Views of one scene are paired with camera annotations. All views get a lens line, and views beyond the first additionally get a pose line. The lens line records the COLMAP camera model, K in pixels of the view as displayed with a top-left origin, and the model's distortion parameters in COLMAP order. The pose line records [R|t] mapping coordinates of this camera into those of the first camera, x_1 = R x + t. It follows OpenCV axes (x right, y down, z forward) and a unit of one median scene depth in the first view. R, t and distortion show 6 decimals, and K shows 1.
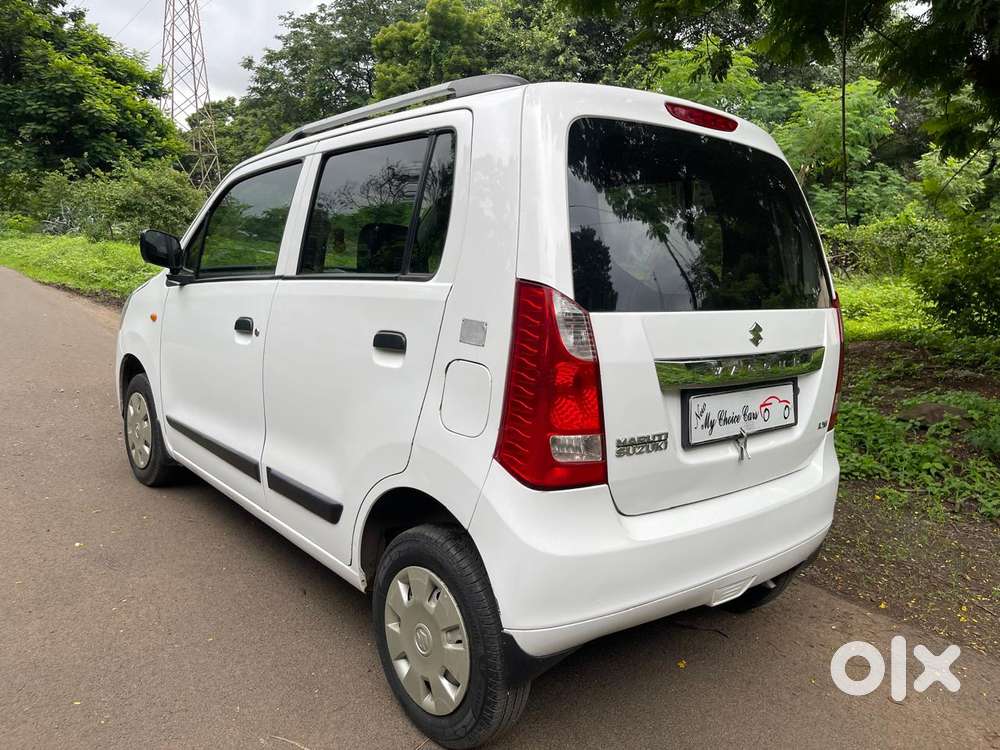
lens RADIAL K [[792.9, 0, 500.0], [0, 792.9, 375.0], [0, 0, 1]] dist [0.042228, -0.107877]
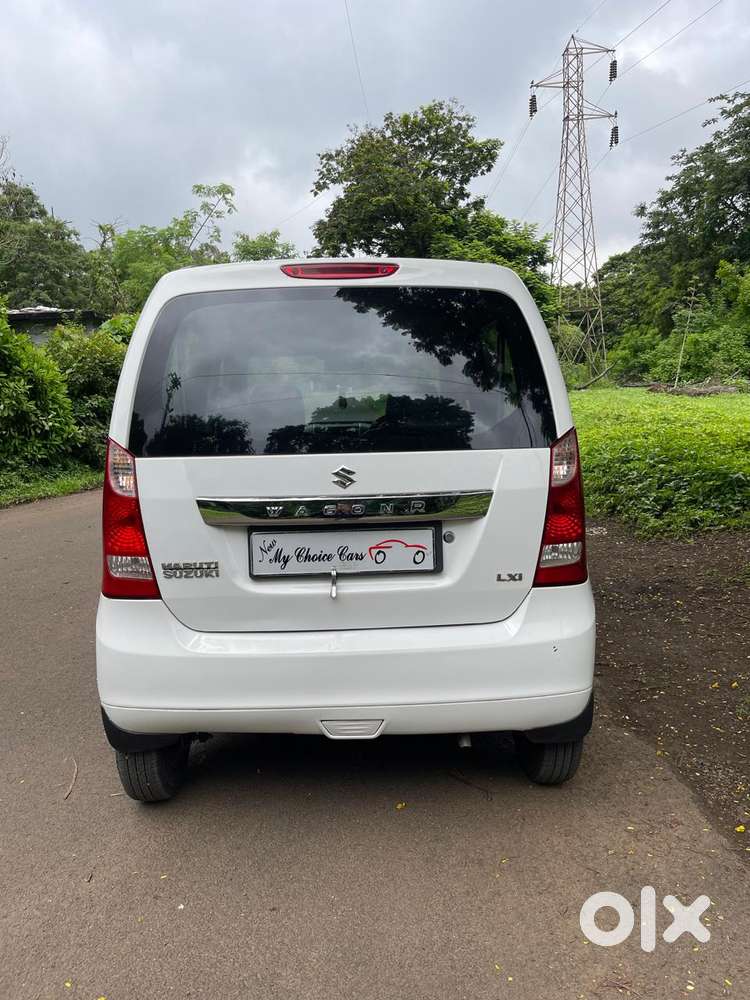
lens RADIAL K [[764.1, 0, 374.9], [0, 764.1, 506.8], [0, 0, 1]] dist [0.232206, -0.346693]
pose [[0.755041, 0.026816, -0.655129, 0.773835], [-0.036980, 0.999315, -0.001714, -0.009621], [0.654634, 0.025521, 0.755515, 0.210793]]
